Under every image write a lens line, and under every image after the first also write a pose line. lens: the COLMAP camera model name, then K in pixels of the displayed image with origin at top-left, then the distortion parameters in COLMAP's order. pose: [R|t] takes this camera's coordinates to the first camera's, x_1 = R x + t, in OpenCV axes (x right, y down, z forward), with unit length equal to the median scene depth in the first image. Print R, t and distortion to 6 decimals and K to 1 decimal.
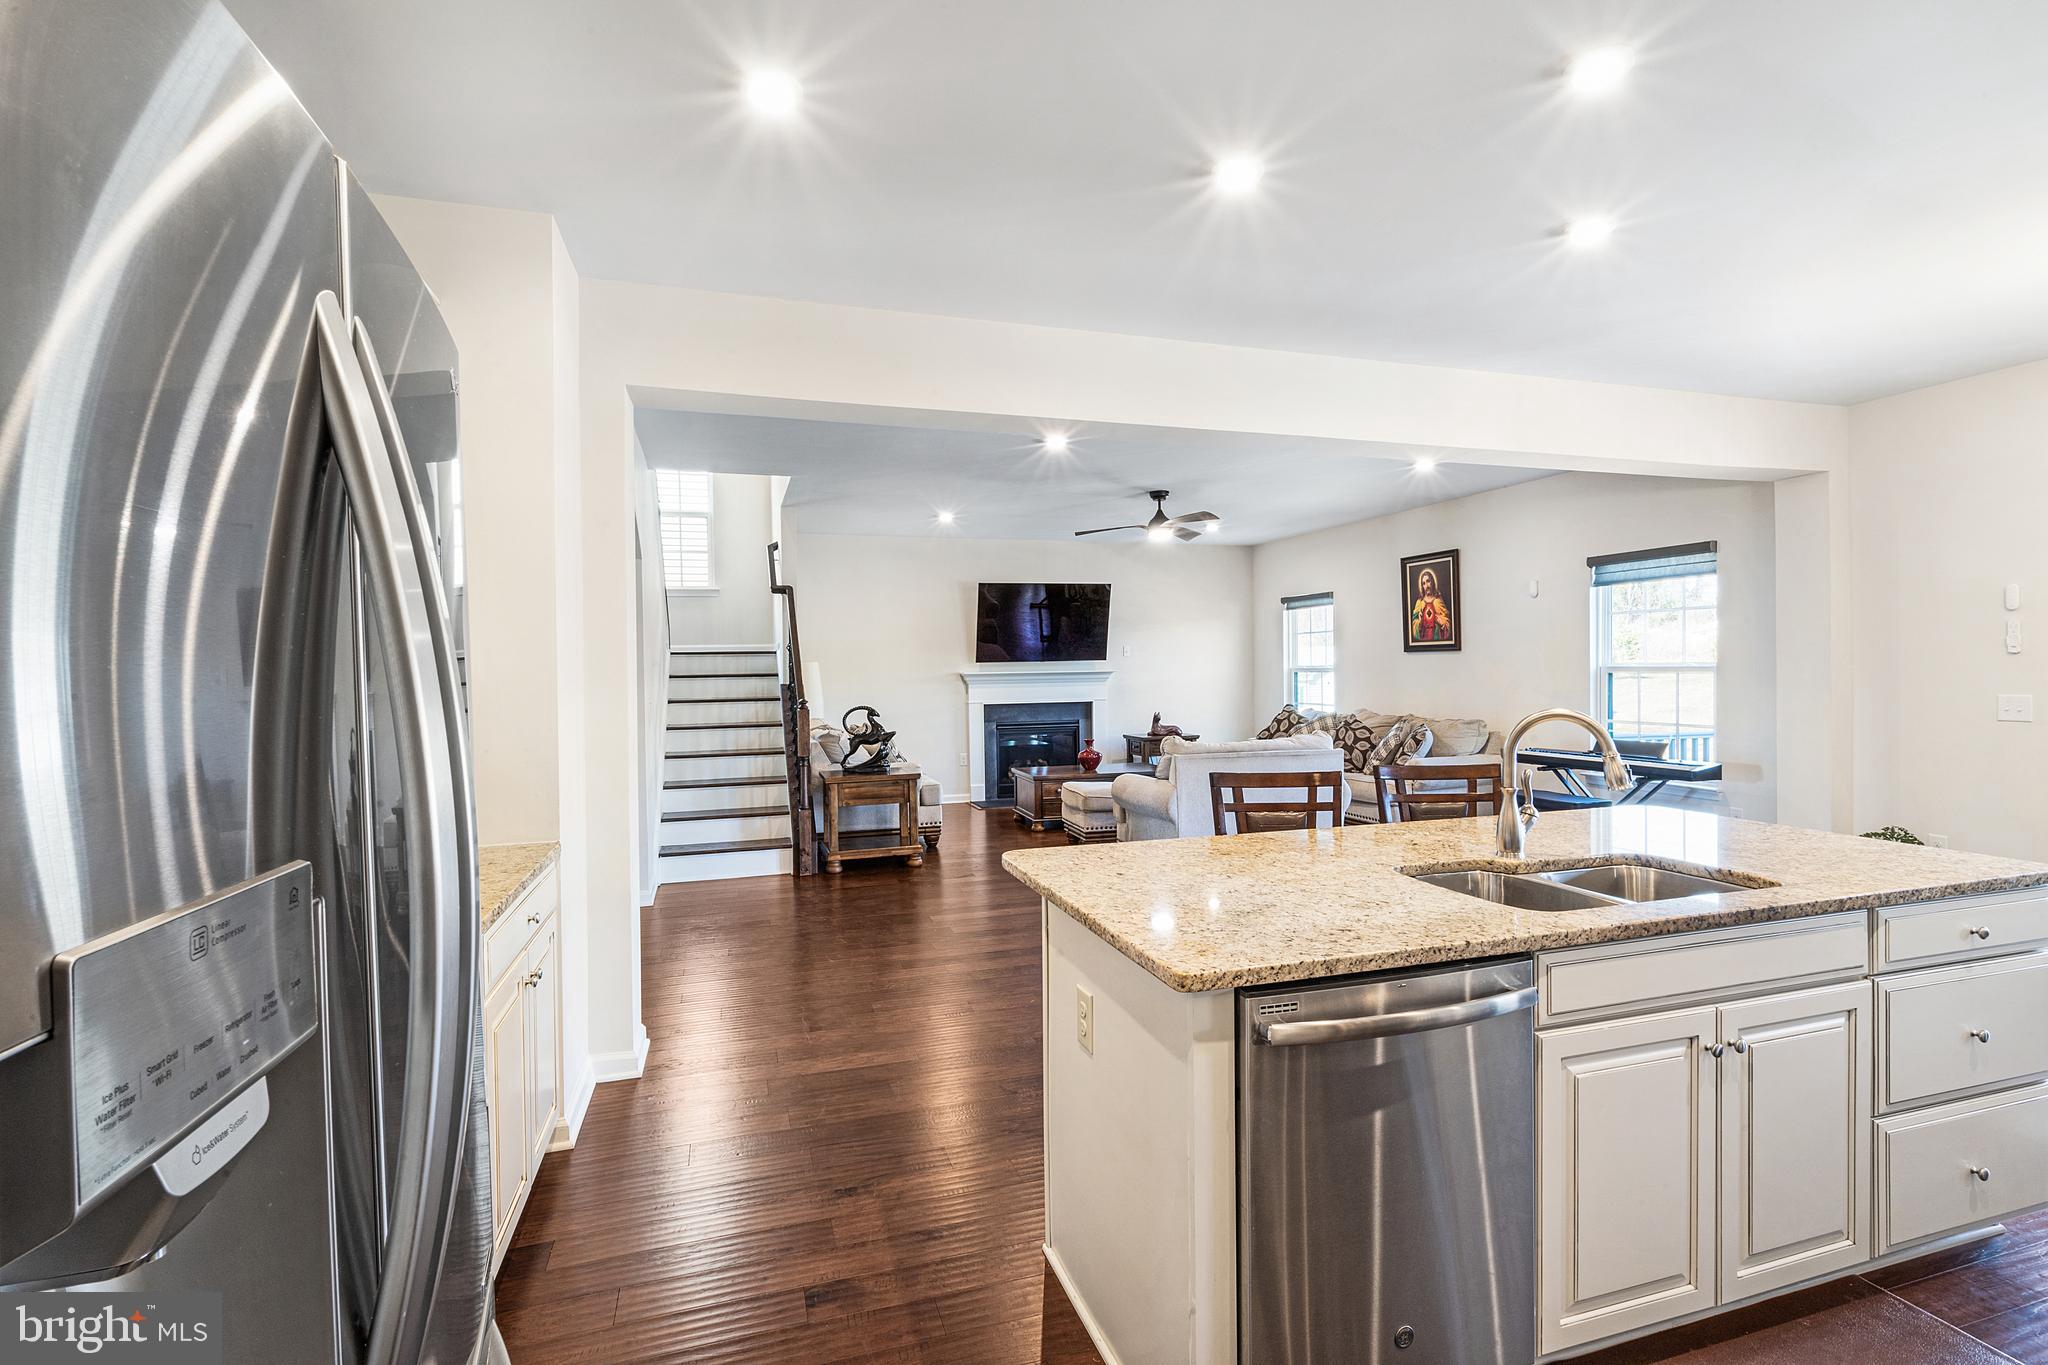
lens RADIAL K [[937.4, 0, 1024.0], [0, 937.4, 682.5], [0, 0, 1]] dist [0.003829, -0.000159]
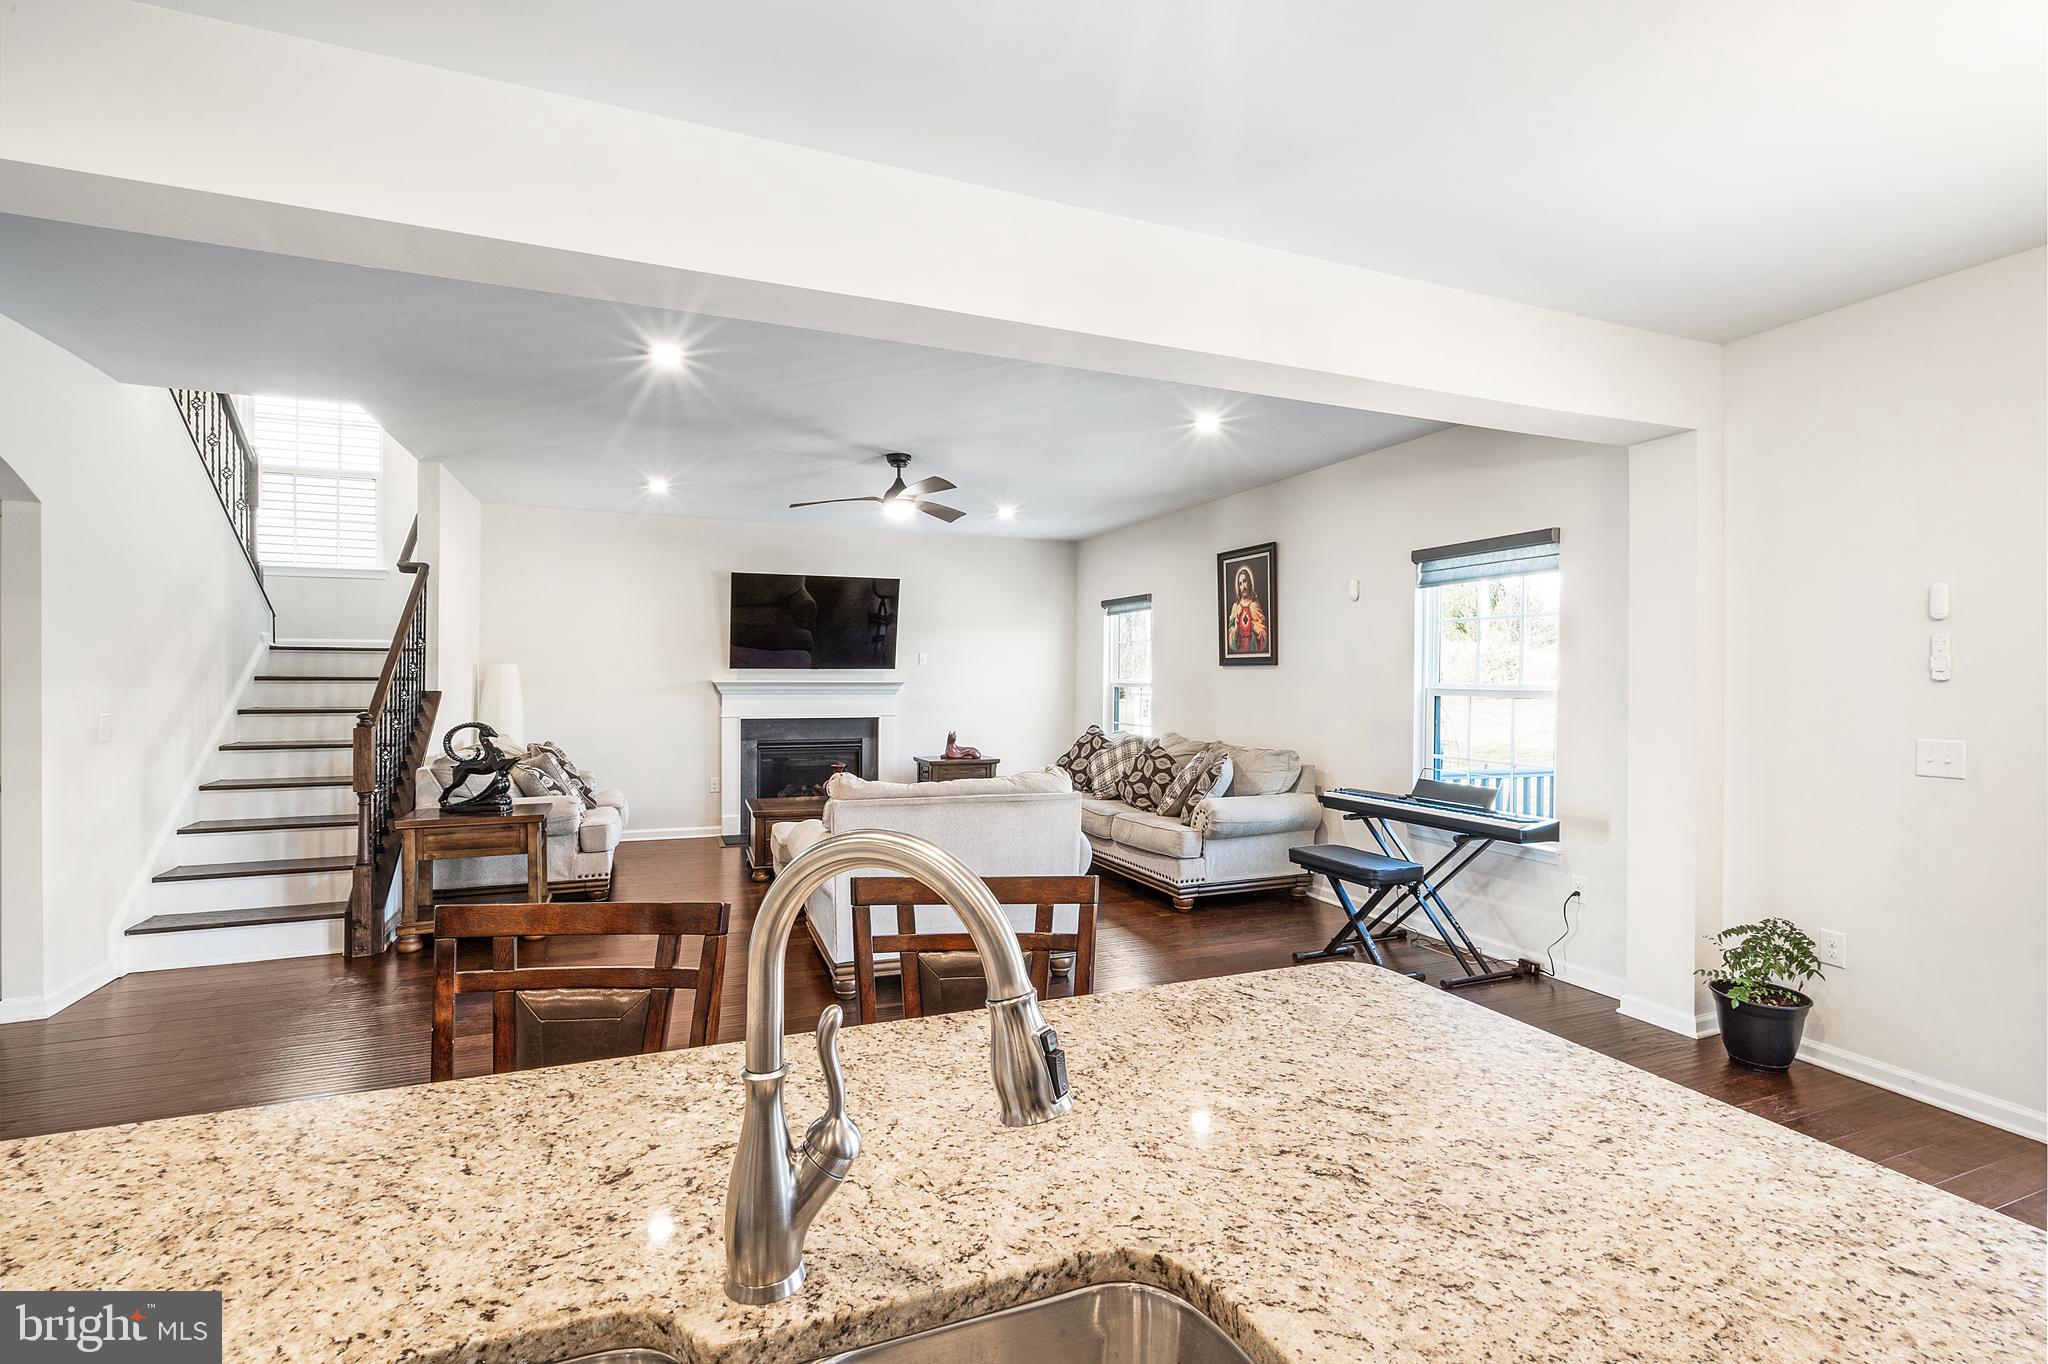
lens RADIAL K [[924.3, 0, 1018.2], [0, 924.3, 680.8], [0, 0, 1]] dist [-0.000361, 0.000053]
pose [[0.996996, 0.018936, 0.075104, 0.186828], [-0.018057, 0.999760, -0.012367, -0.006307], [-0.075320, 0.010973, 0.997099, 0.216725]]
